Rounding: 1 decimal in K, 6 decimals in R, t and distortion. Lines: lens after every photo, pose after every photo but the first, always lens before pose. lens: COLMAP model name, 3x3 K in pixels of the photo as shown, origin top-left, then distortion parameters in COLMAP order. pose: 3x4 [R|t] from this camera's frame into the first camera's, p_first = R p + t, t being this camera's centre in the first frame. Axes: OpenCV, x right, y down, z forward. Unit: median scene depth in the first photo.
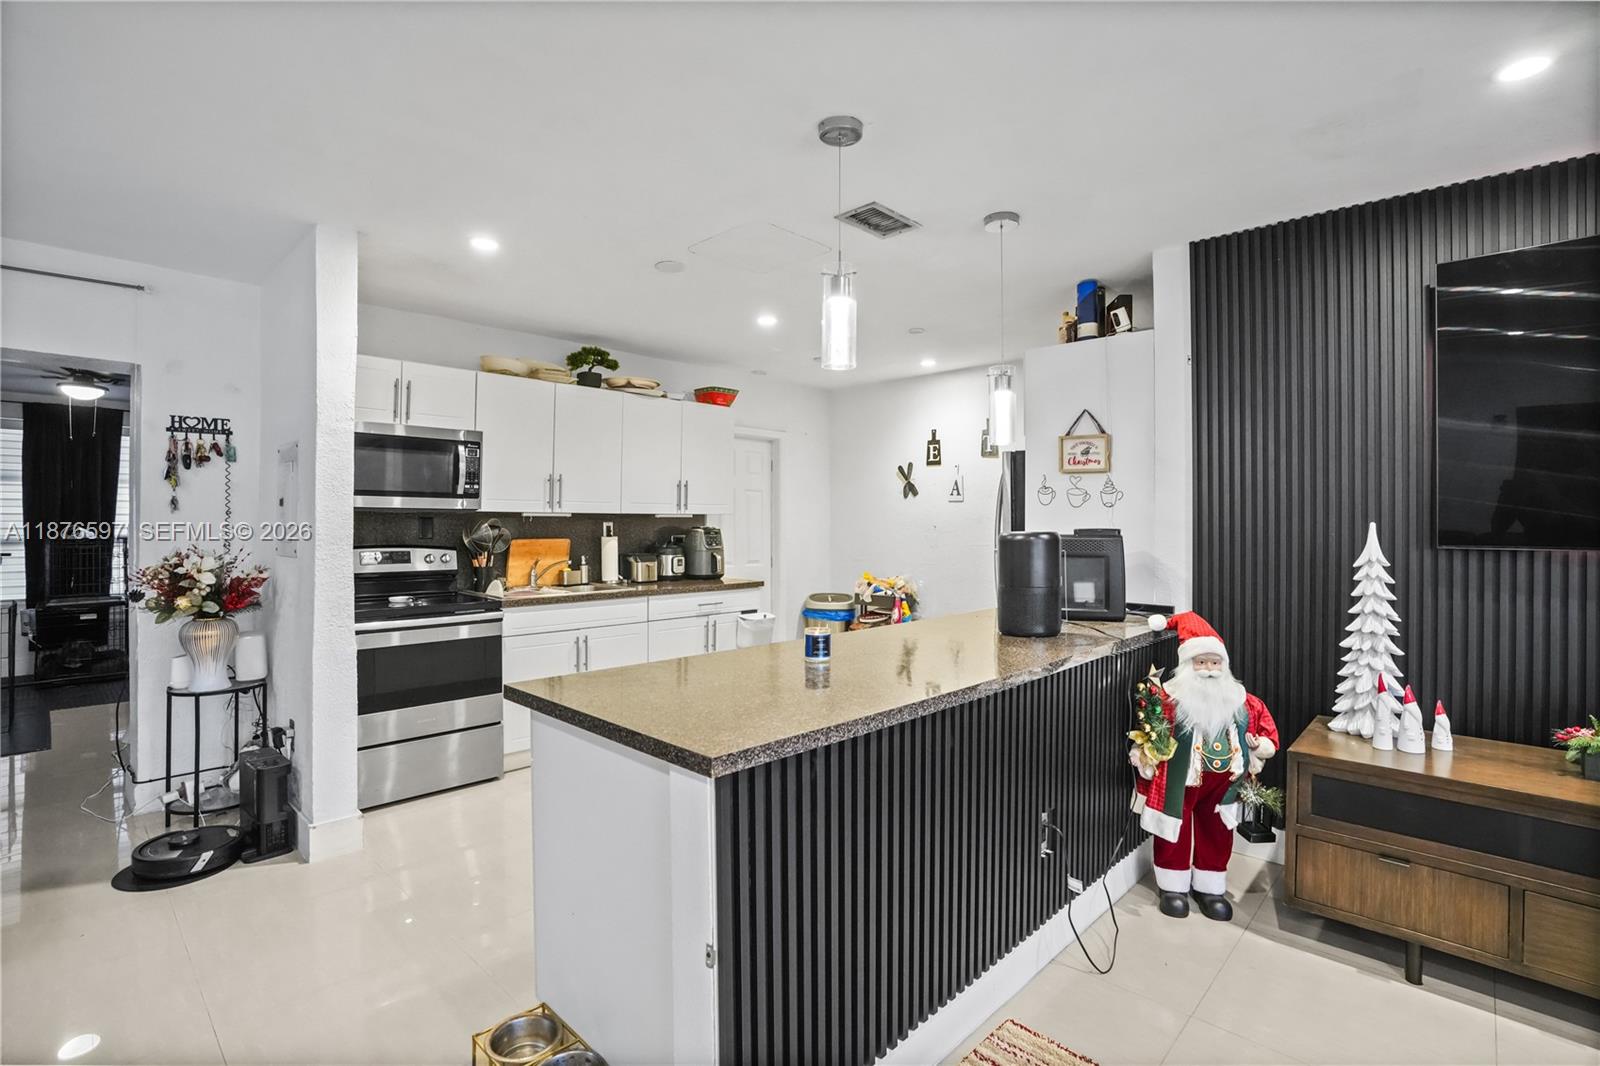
lens RADIAL K [[753.4, 0, 798.7], [0, 753.4, 523.9], [0, 0, 1]] dist [-0.051528, 0.016451]
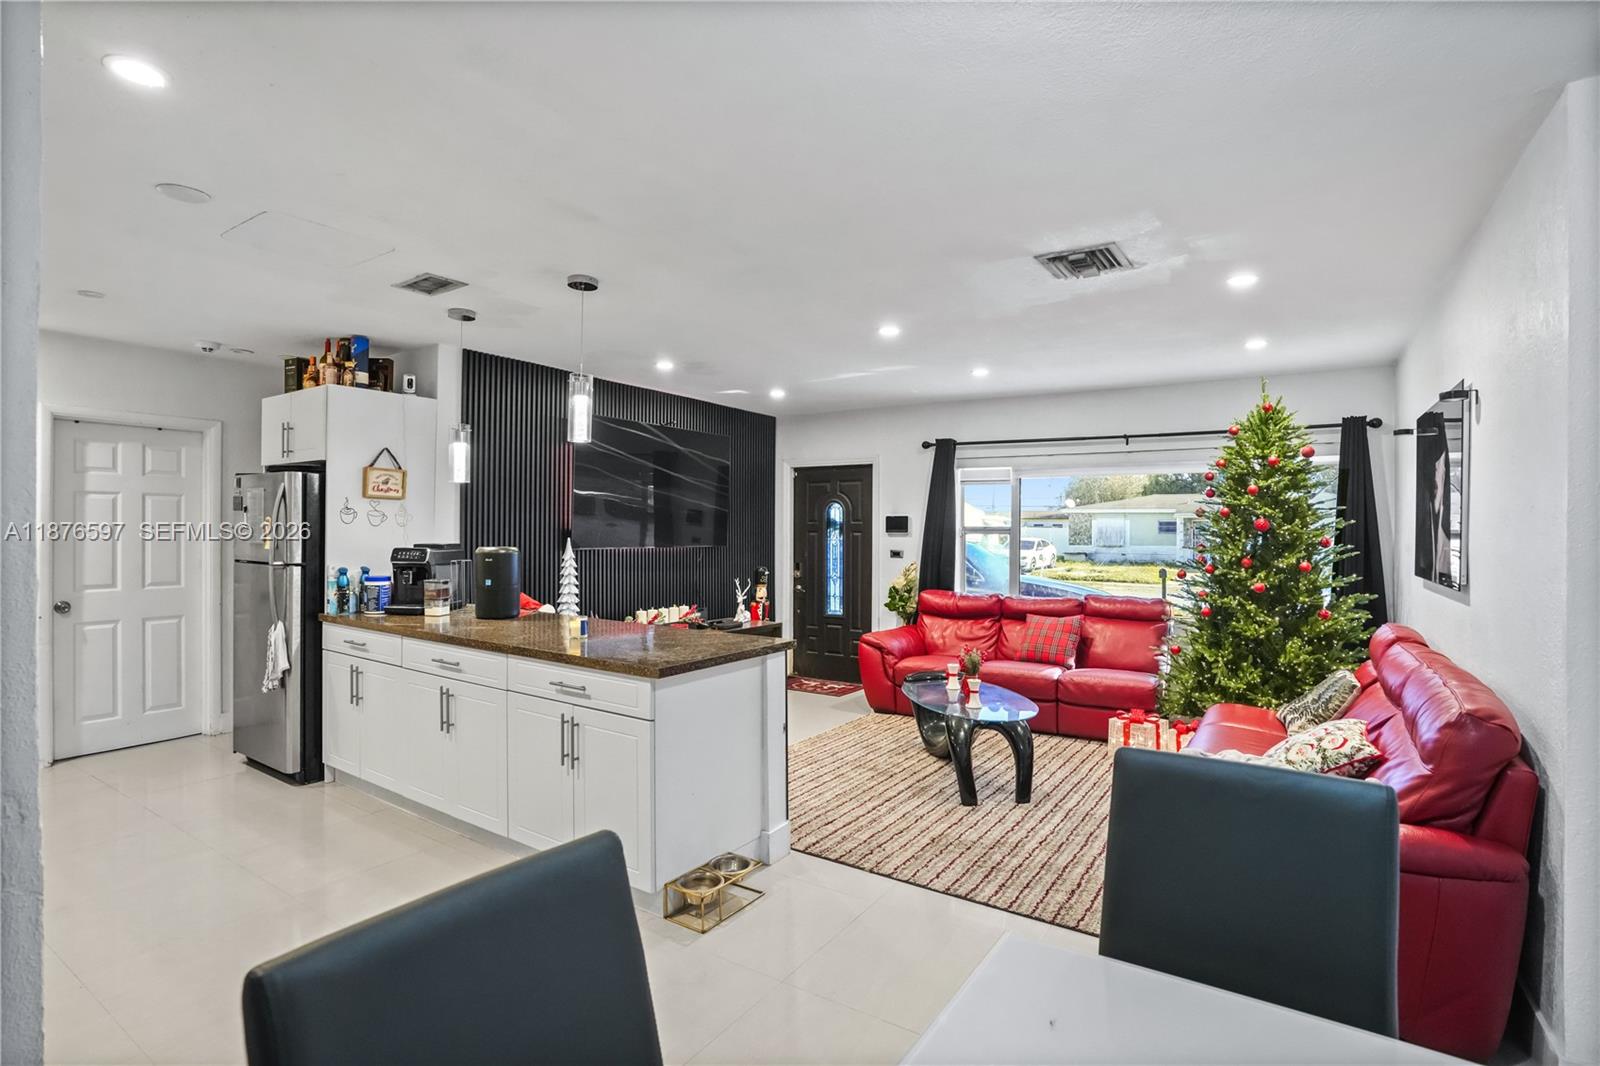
lens RADIAL K [[783.3, 0, 822.1], [0, 783.3, 533.7], [0, 0, 1]] dist [-0.051610, 0.018259]
pose [[-0.214358, -0.009149, 0.976712, -0.745825], [-0.006715, 0.999946, 0.007893, -0.017972], [-0.976732, -0.004867, -0.214407, 0.411019]]
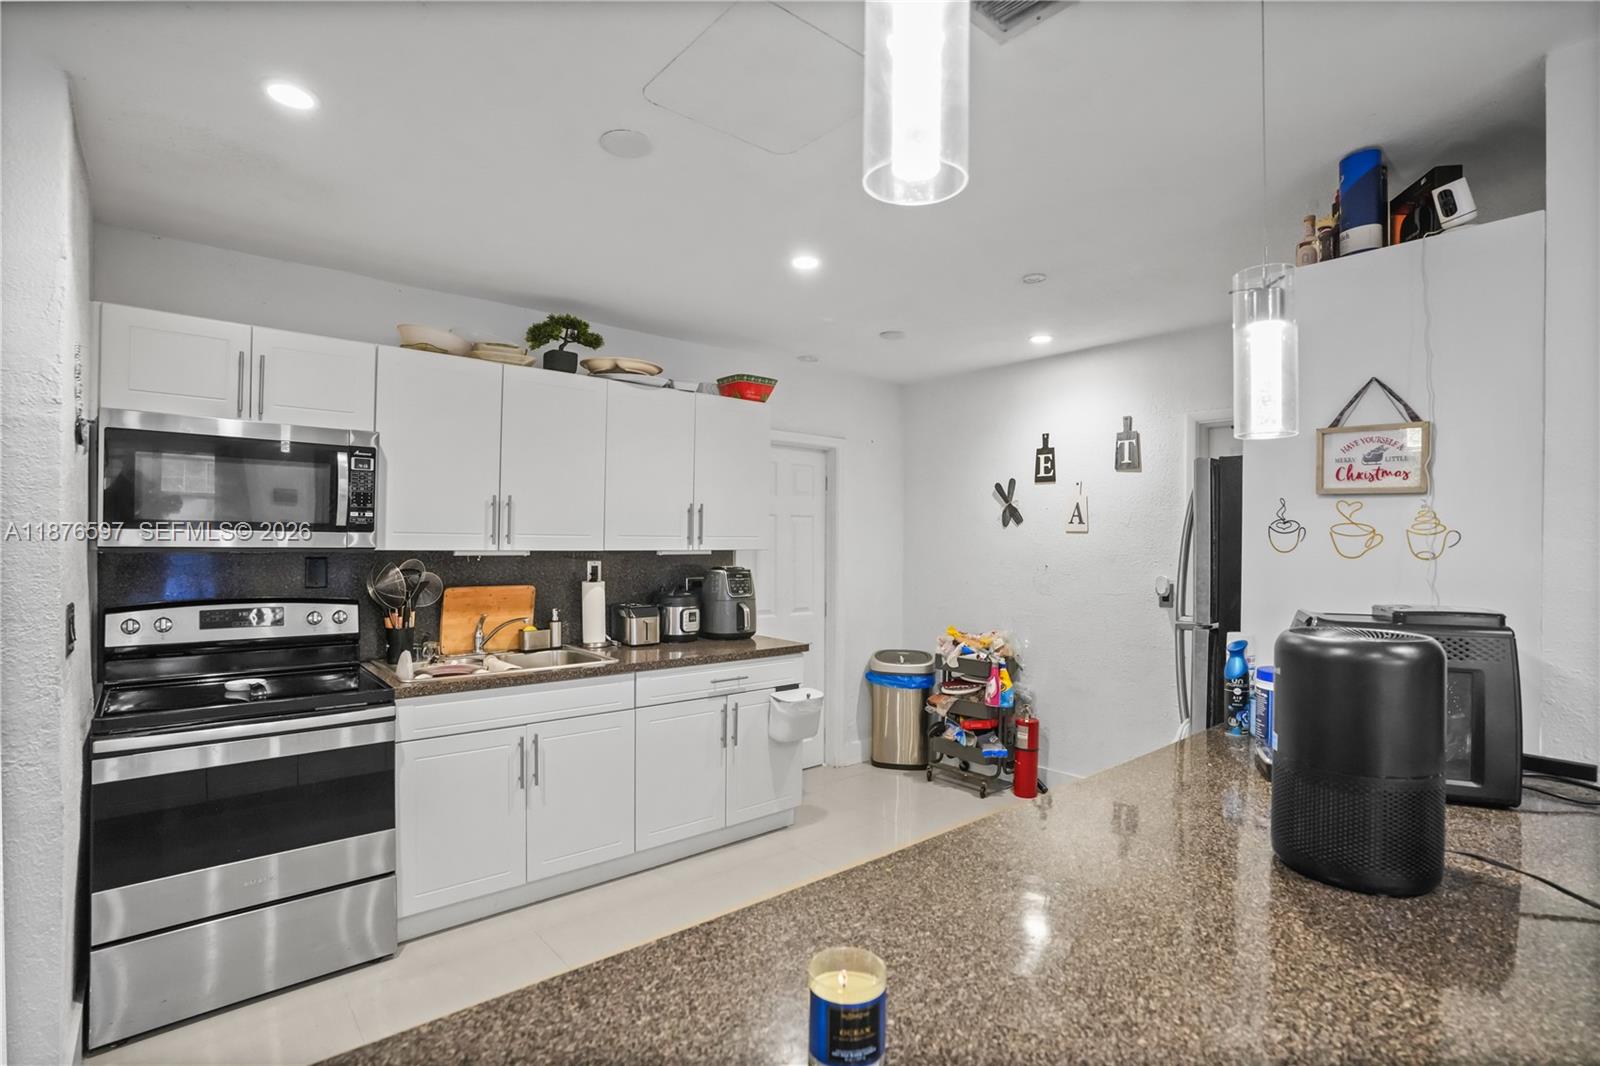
lens RADIAL K [[751.9, 0, 809.9], [0, 751.9, 535.4], [0, 0, 1]] dist [-0.049804, 0.017012]
pose [[0.996388, 0.004798, -0.084781, 0.016606], [-0.005551, 0.999947, -0.008649, -0.023450], [0.084735, 0.009088, 0.996362, 0.318009]]
